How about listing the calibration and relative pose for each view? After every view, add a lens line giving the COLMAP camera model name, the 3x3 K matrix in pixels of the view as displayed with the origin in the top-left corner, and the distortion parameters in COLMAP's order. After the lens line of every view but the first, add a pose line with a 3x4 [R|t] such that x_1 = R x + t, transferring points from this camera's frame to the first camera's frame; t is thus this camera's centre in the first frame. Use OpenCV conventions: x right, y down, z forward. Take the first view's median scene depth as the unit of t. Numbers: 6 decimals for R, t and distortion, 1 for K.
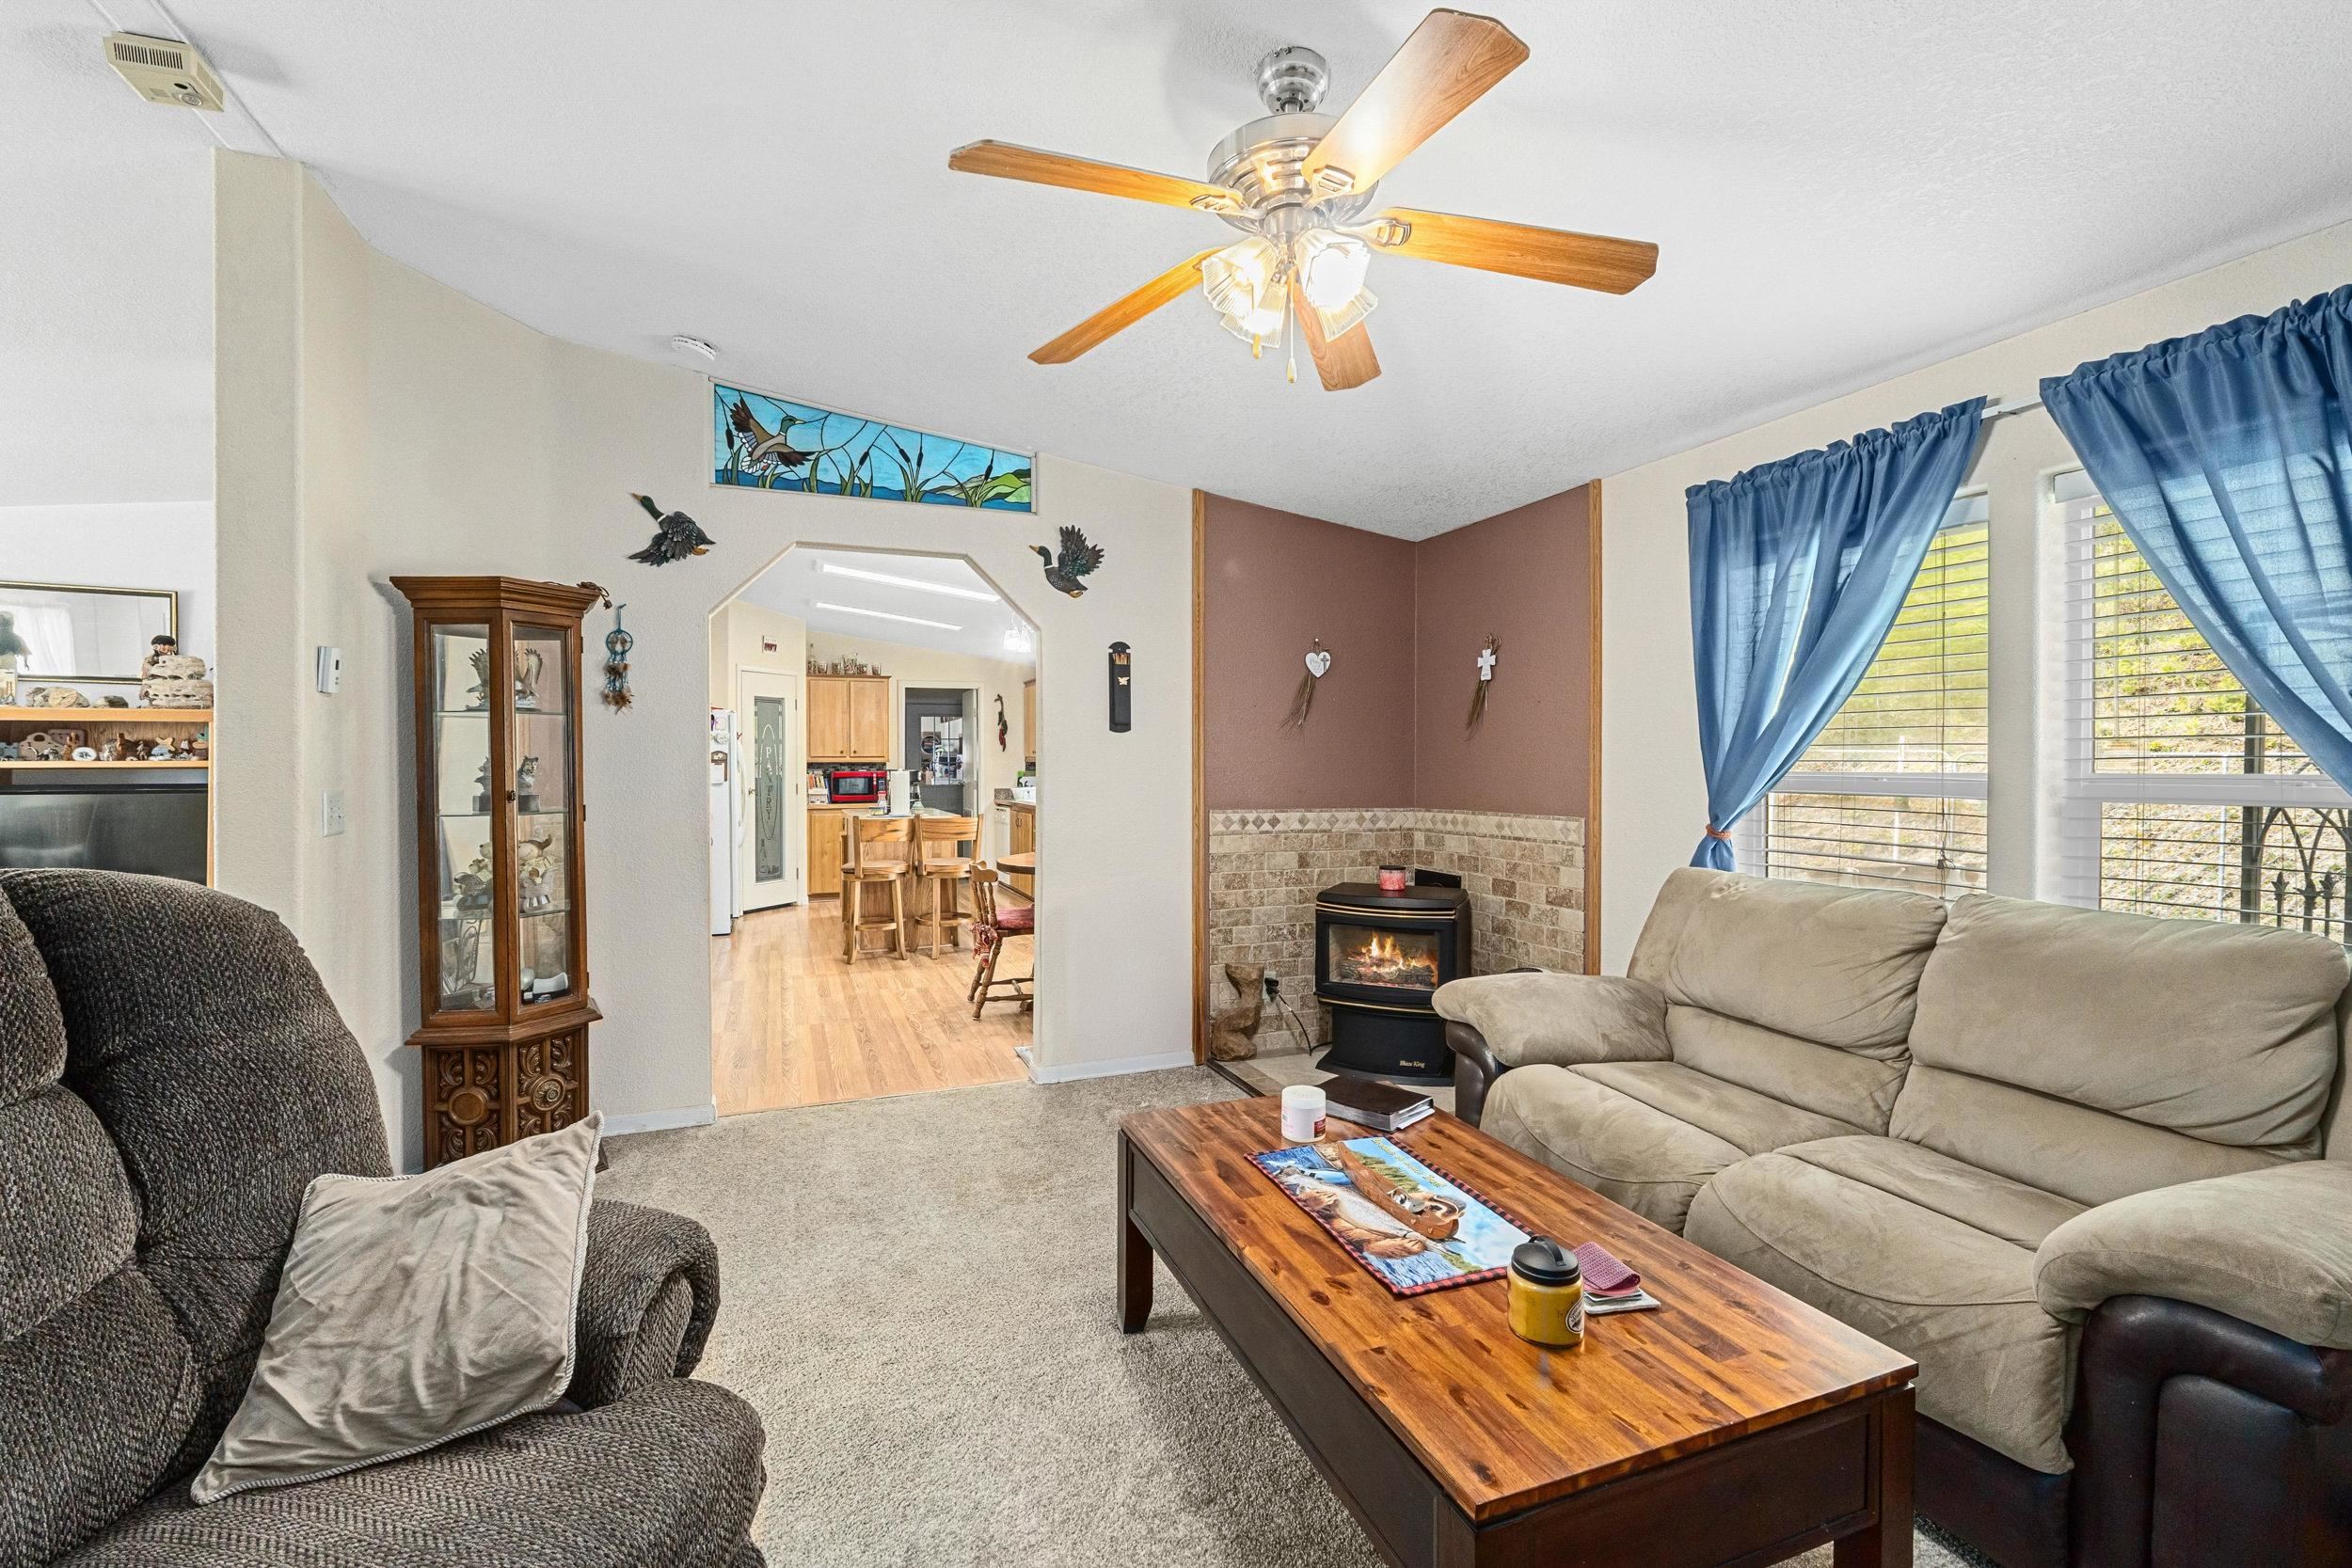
lens RADIAL K [[986.9, 0, 1174.7], [0, 986.9, 772.5], [0, 0, 1]] dist [-0.013334, 0.000472]
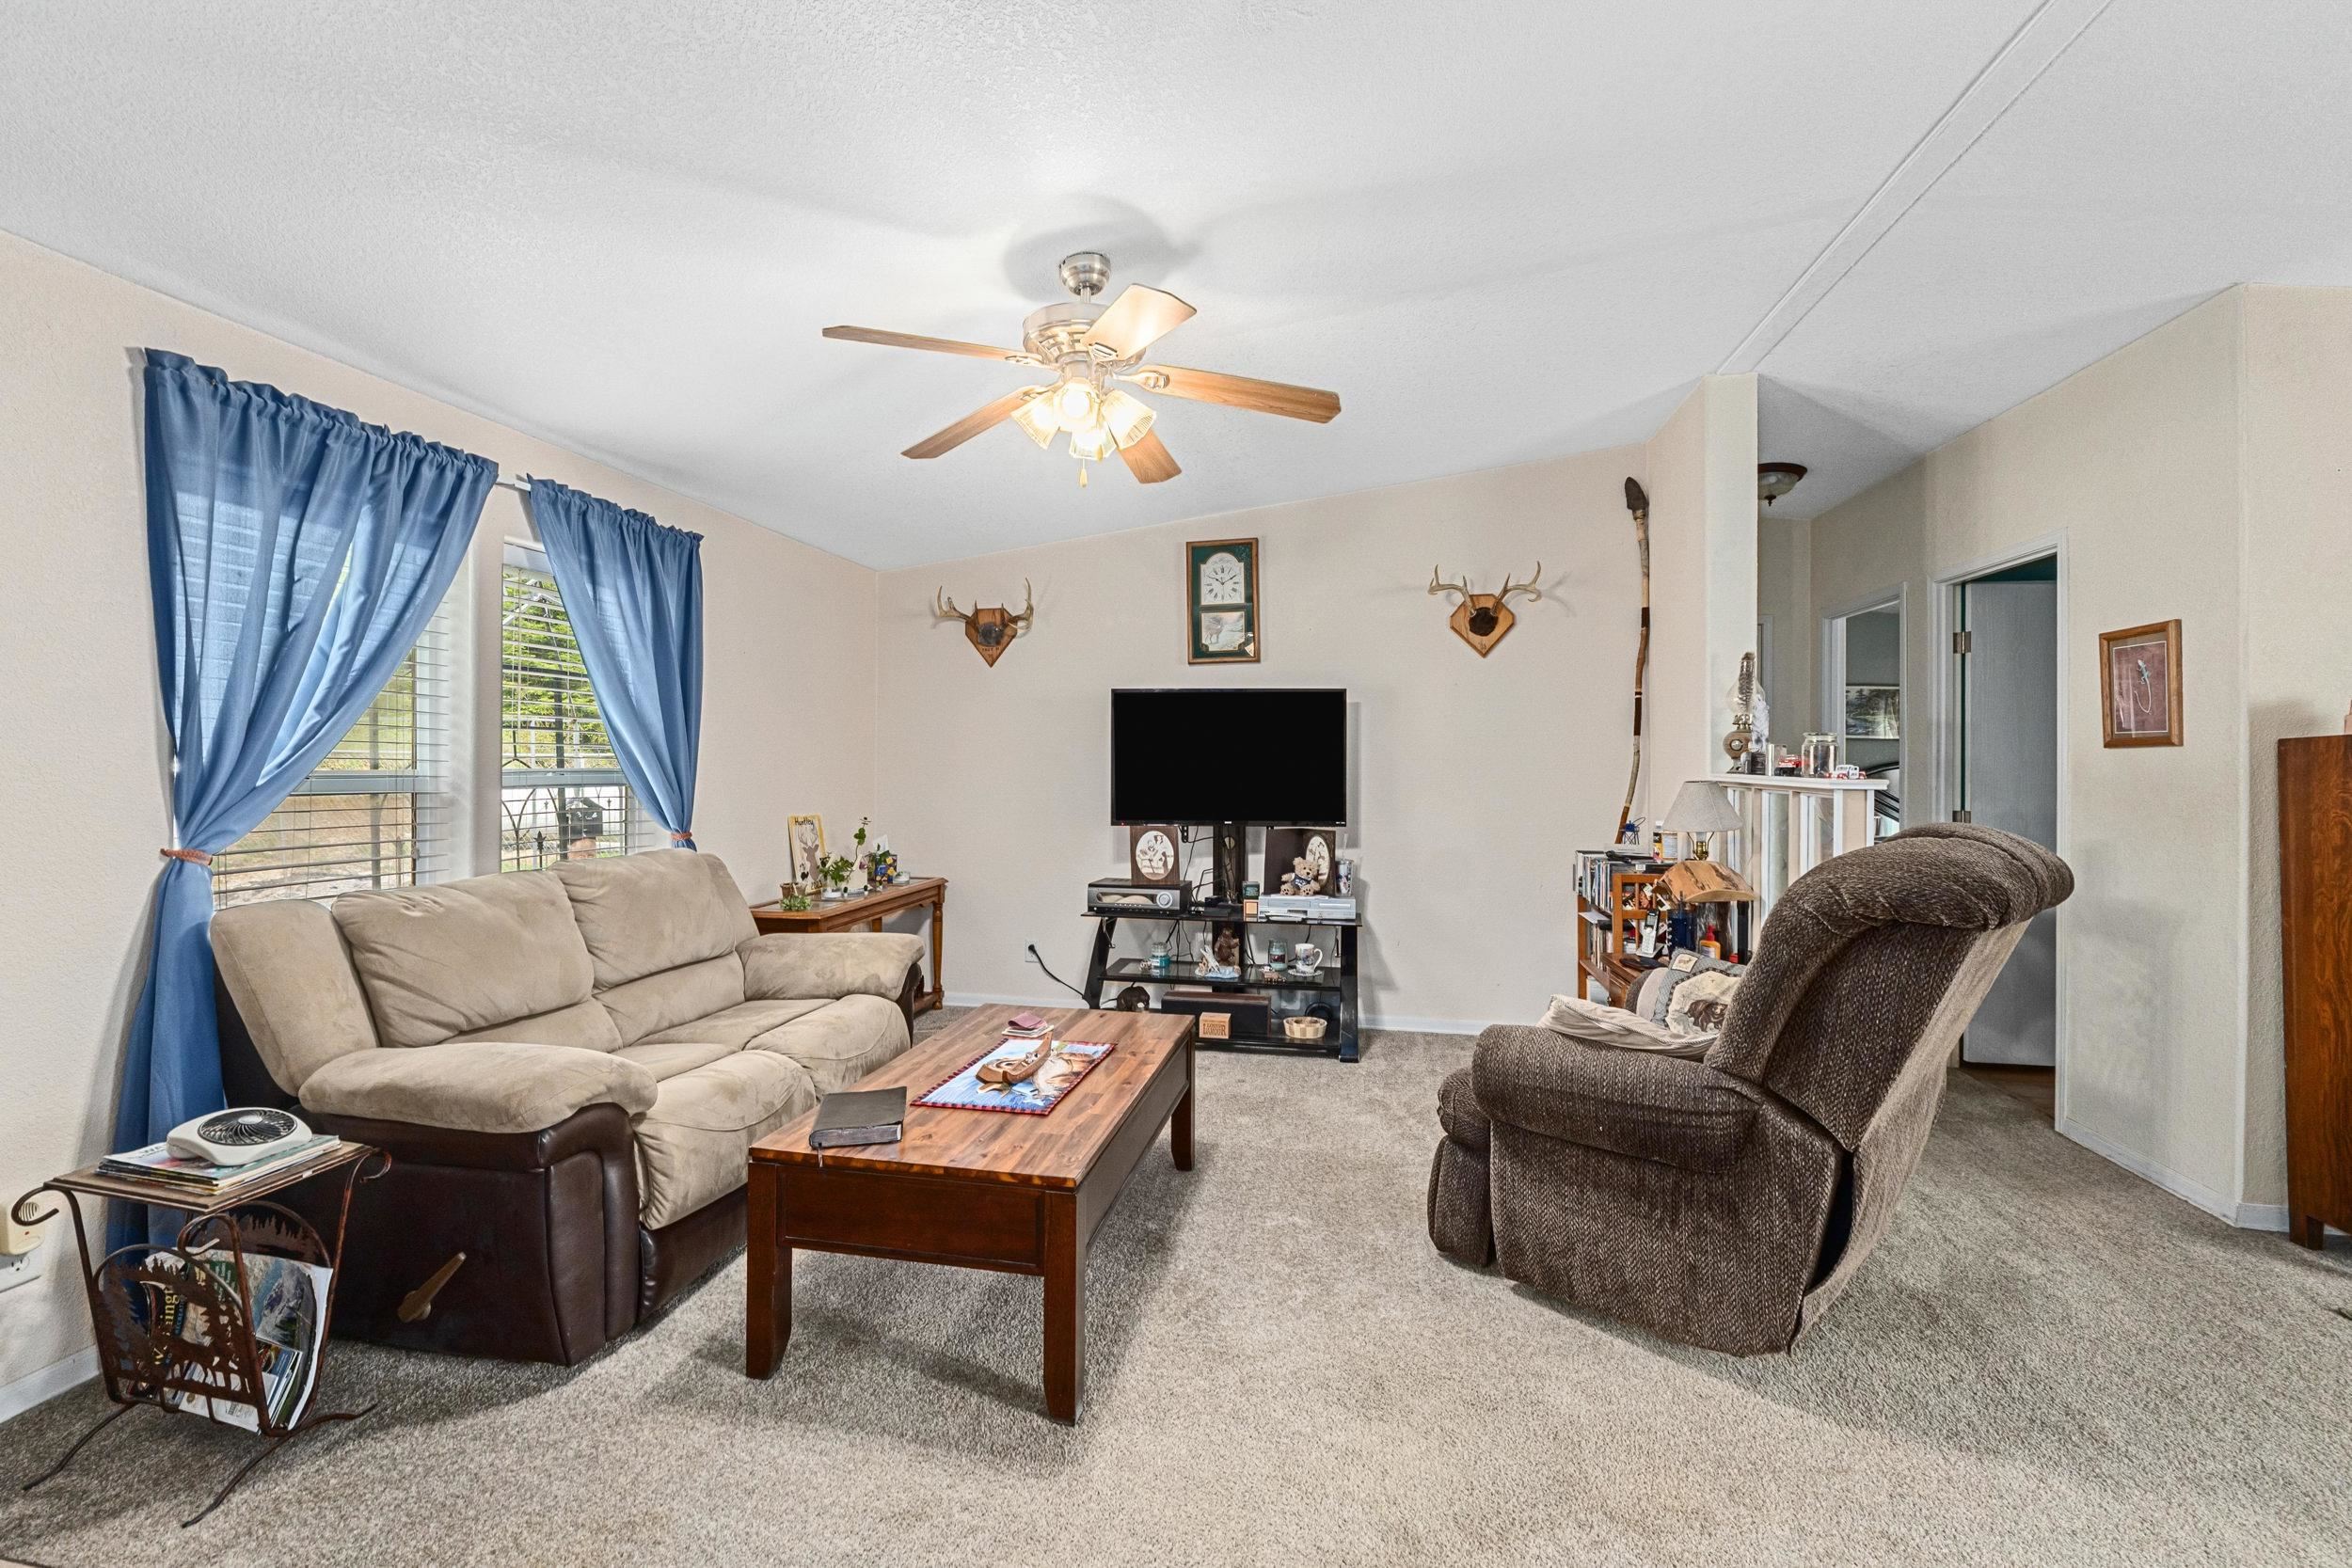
lens RADIAL K [[986.9, 0, 1176.4], [0, 986.9, 772.1], [0, 0, 1]] dist [-0.013334, 0.000472]
pose [[-0.845852, -0.005181, 0.533393, -0.743773], [0.003744, 0.999871, 0.015651, -0.017237], [-0.533405, 0.015235, -0.845723, 2.140620]]
